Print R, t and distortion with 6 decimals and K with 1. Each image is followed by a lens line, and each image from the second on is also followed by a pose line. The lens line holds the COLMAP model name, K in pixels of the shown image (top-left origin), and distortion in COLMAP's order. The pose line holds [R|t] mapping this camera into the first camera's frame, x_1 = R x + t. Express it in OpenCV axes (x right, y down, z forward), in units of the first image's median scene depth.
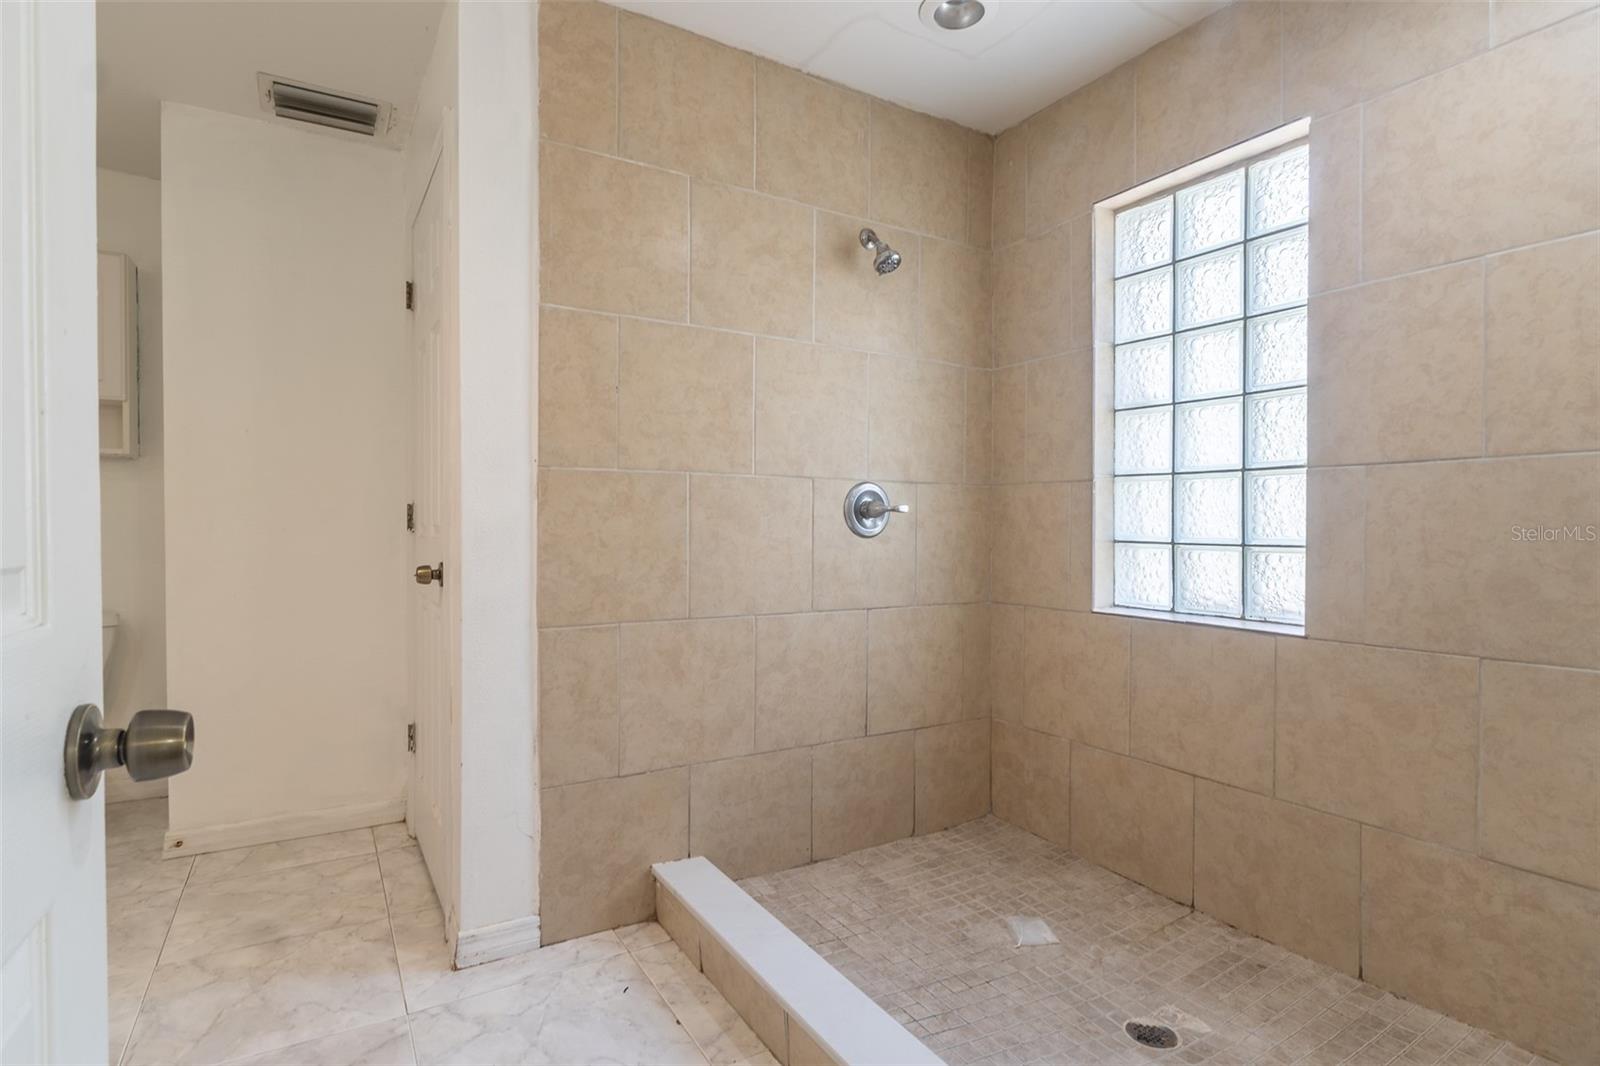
lens RADIAL K [[798.9, 0, 797.2], [0, 798.9, 535.9], [0, 0, 1]] dist [0.001683, -0.001797]
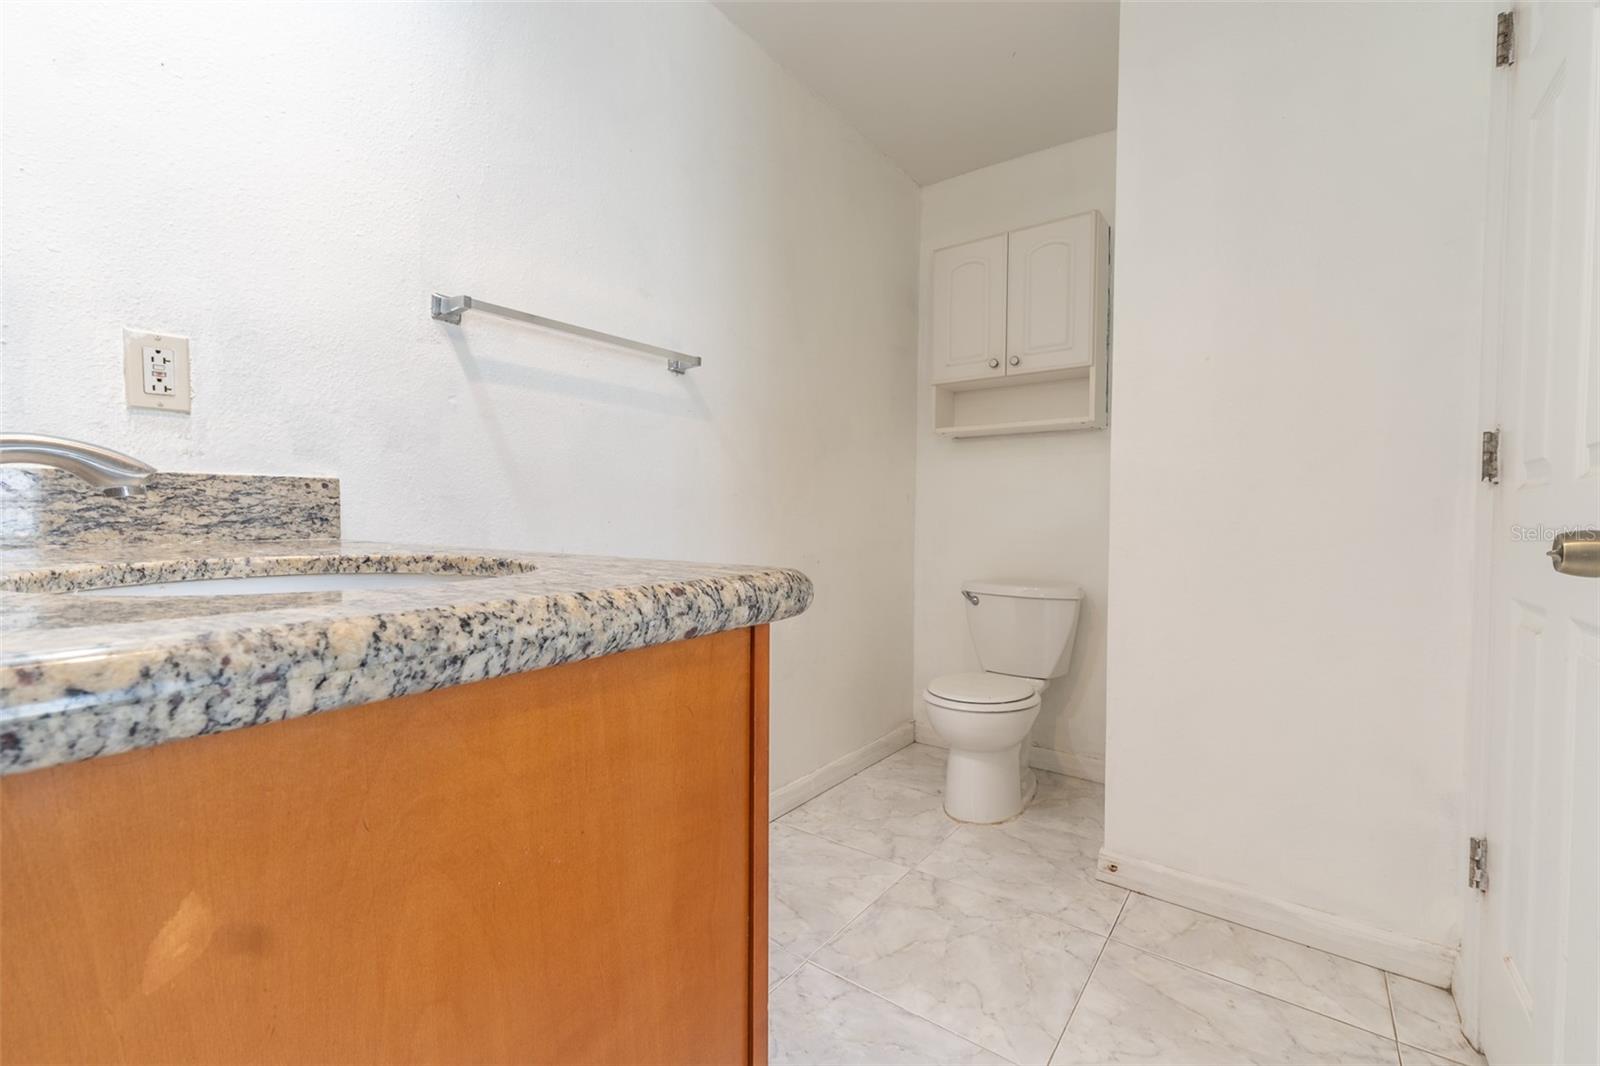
lens RADIAL K [[670.6, 0, 800.0], [0, 670.6, 533.0], [0, 0, 1]] dist [0.001724, -0.000345]
pose [[0.374353, 0.016604, -0.927138, -0.244583], [-0.027817, 0.999591, 0.006670, 0.039053], [0.926869, 0.023293, 0.374662, 0.412422]]
